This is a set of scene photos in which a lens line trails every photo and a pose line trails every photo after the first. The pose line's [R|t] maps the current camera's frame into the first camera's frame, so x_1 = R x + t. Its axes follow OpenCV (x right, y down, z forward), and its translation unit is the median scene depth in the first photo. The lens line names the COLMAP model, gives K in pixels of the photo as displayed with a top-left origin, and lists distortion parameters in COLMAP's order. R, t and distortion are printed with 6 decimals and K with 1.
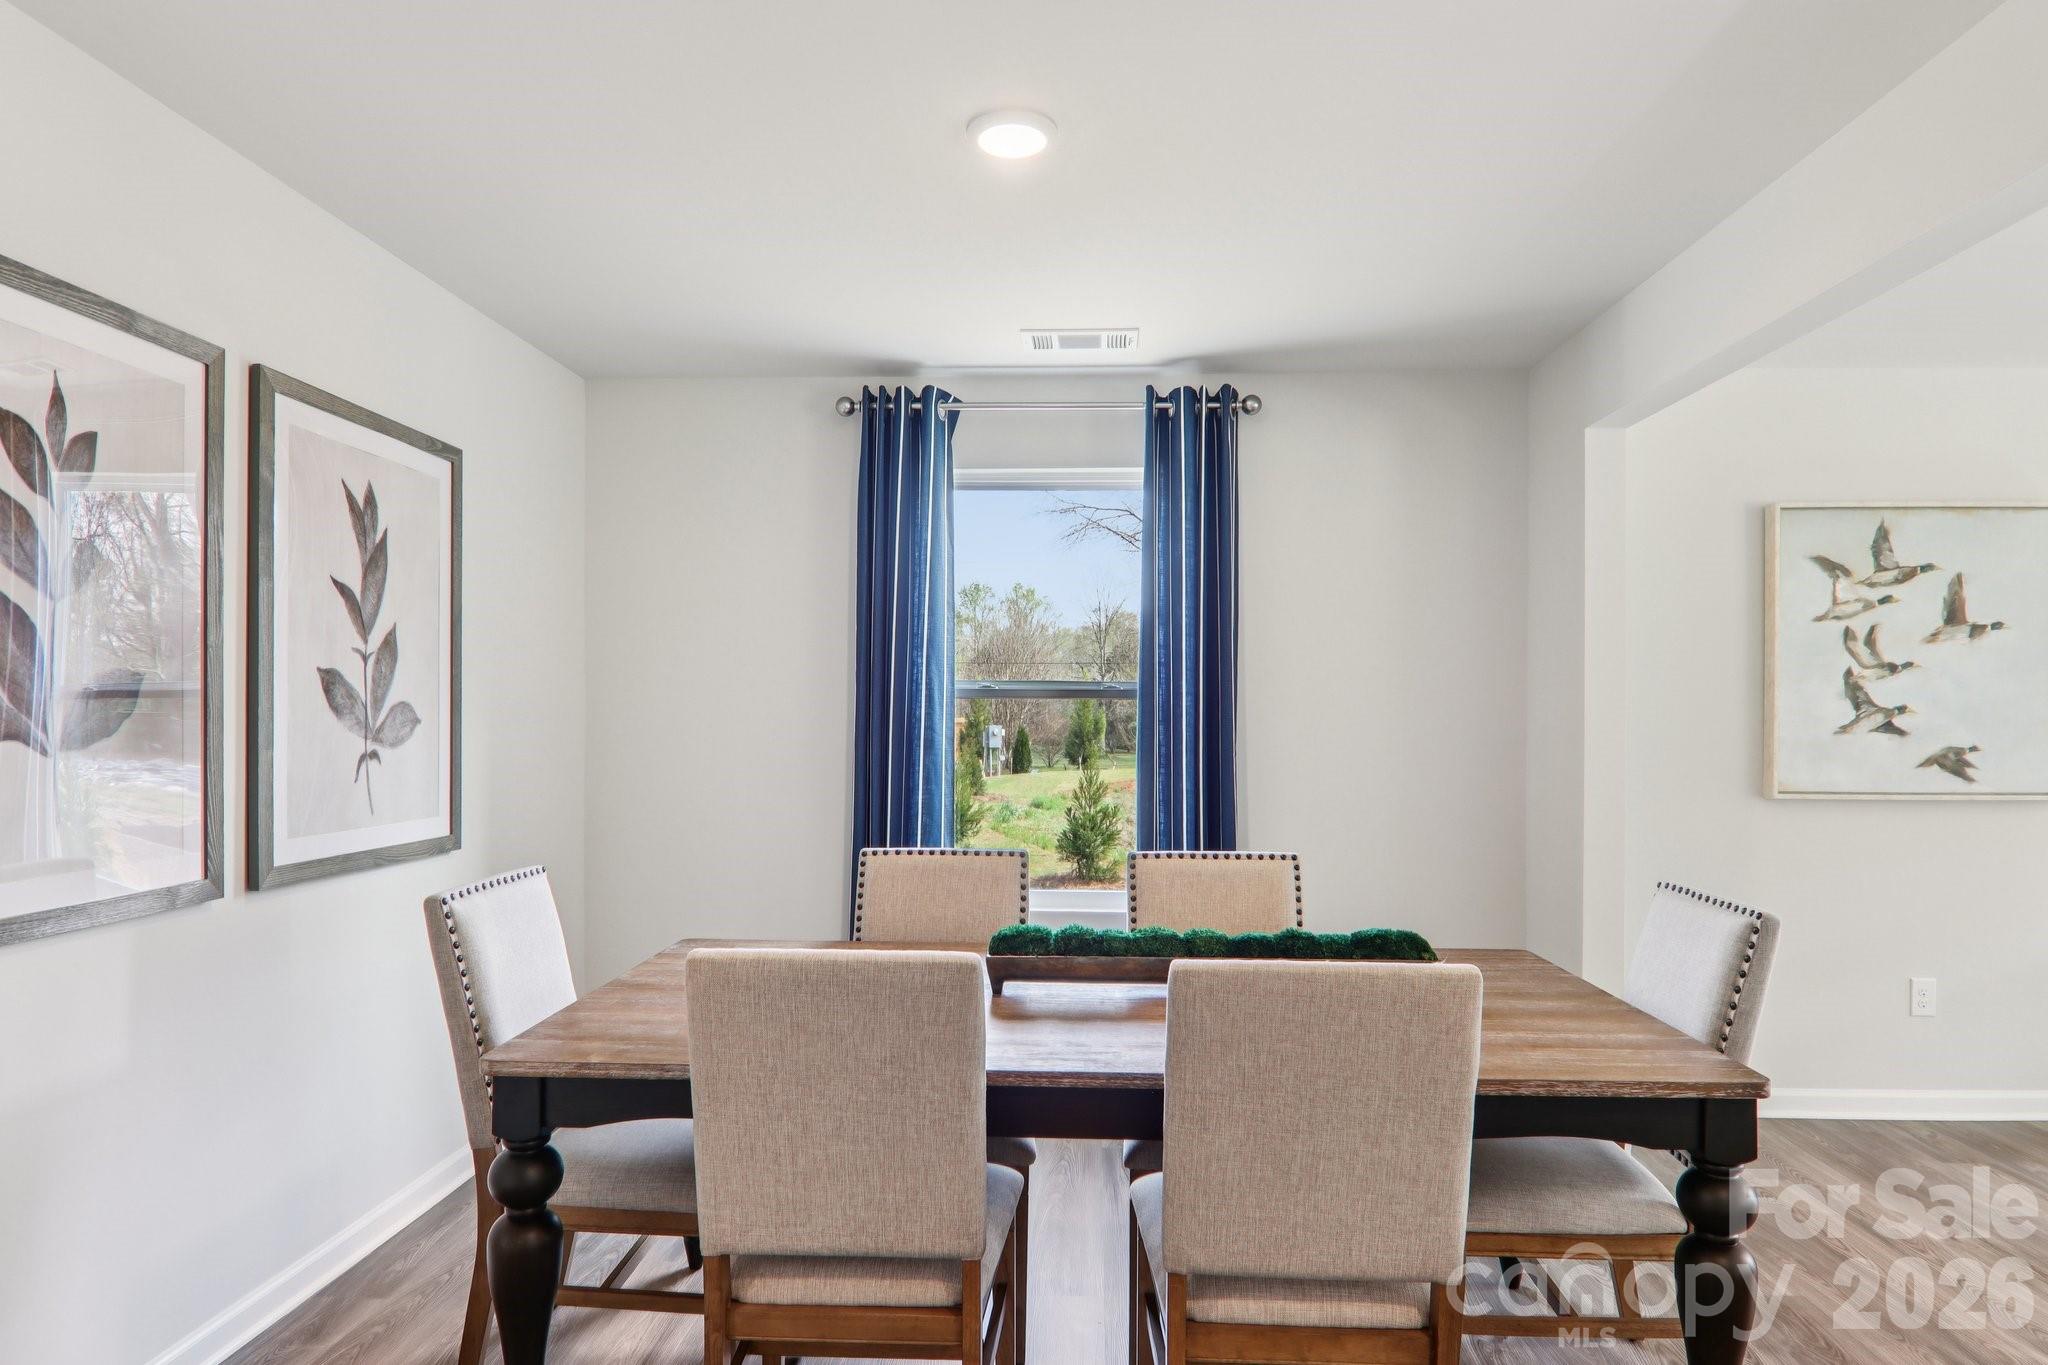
lens RADIAL K [[1154.9, 0, 1038.7], [0, 1154.9, 680.3], [0, 0, 1]] dist [0.000587, -0.010810]
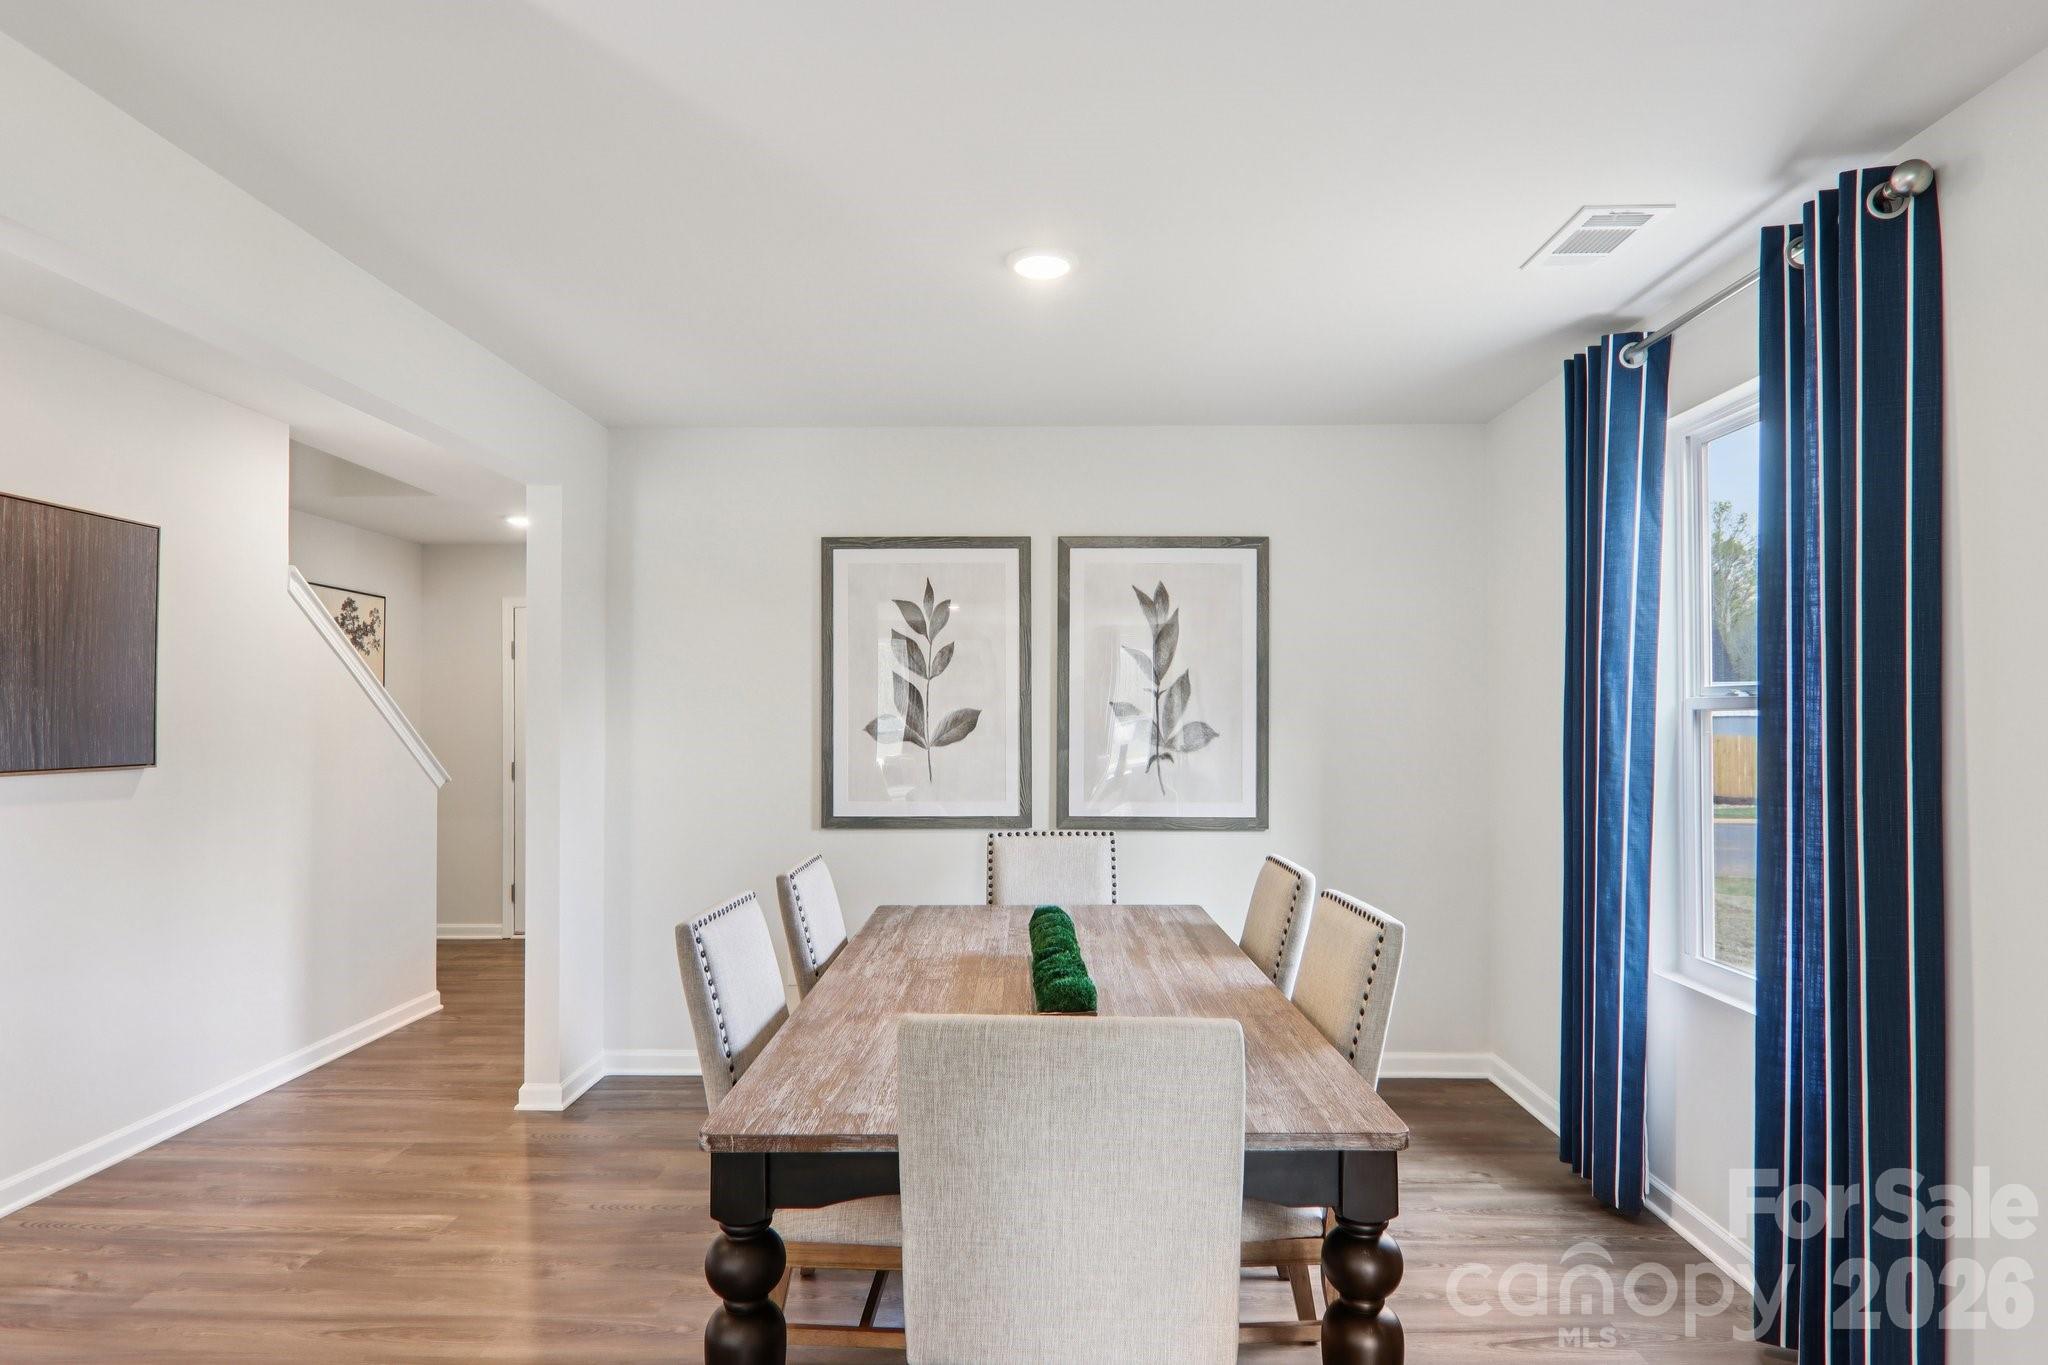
lens RADIAL K [[1154.9, 0, 1013.2], [0, 1154.9, 707.9], [0, 0, 1]] dist [0.000587, -0.010810]
pose [[0.032406, -0.015442, -0.999355, 0.736609], [0.025157, 0.999576, -0.014630, 0.012698], [0.999158, -0.024667, 0.032781, 0.562833]]
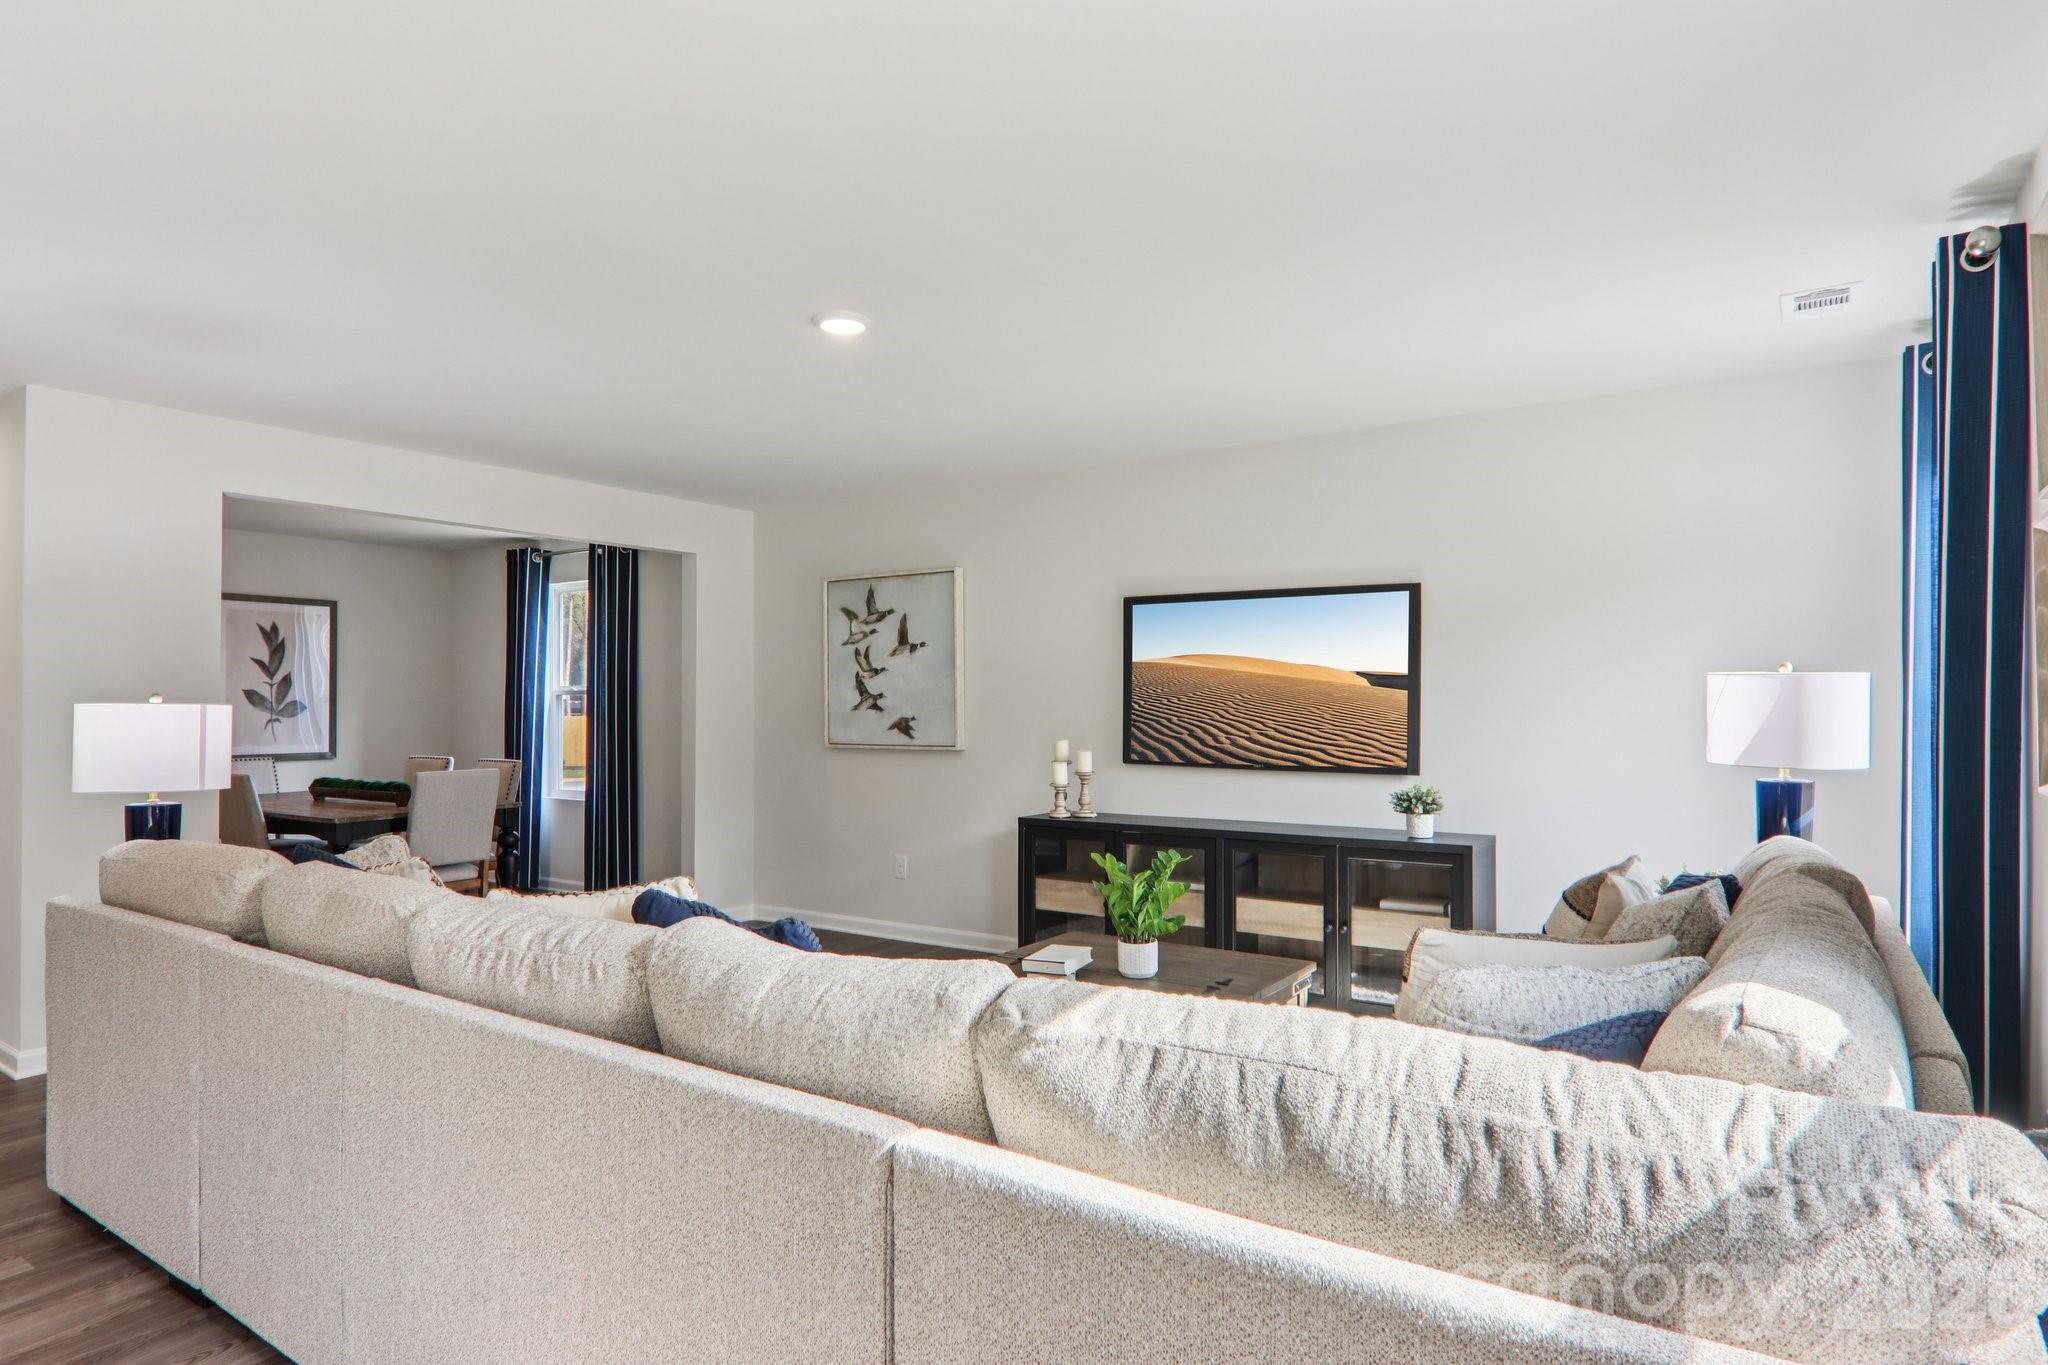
lens RADIAL K [[1154.9, 0, 1024.8], [0, 1154.9, 673.4], [0, 0, 1]] dist [0.000587, -0.010810]
pose [[0.862545, -0.022394, -0.505484, 1.802868], [0.022924, 0.999724, -0.005173, 0.006081], [0.505460, -0.007126, 0.862820, -0.366744]]
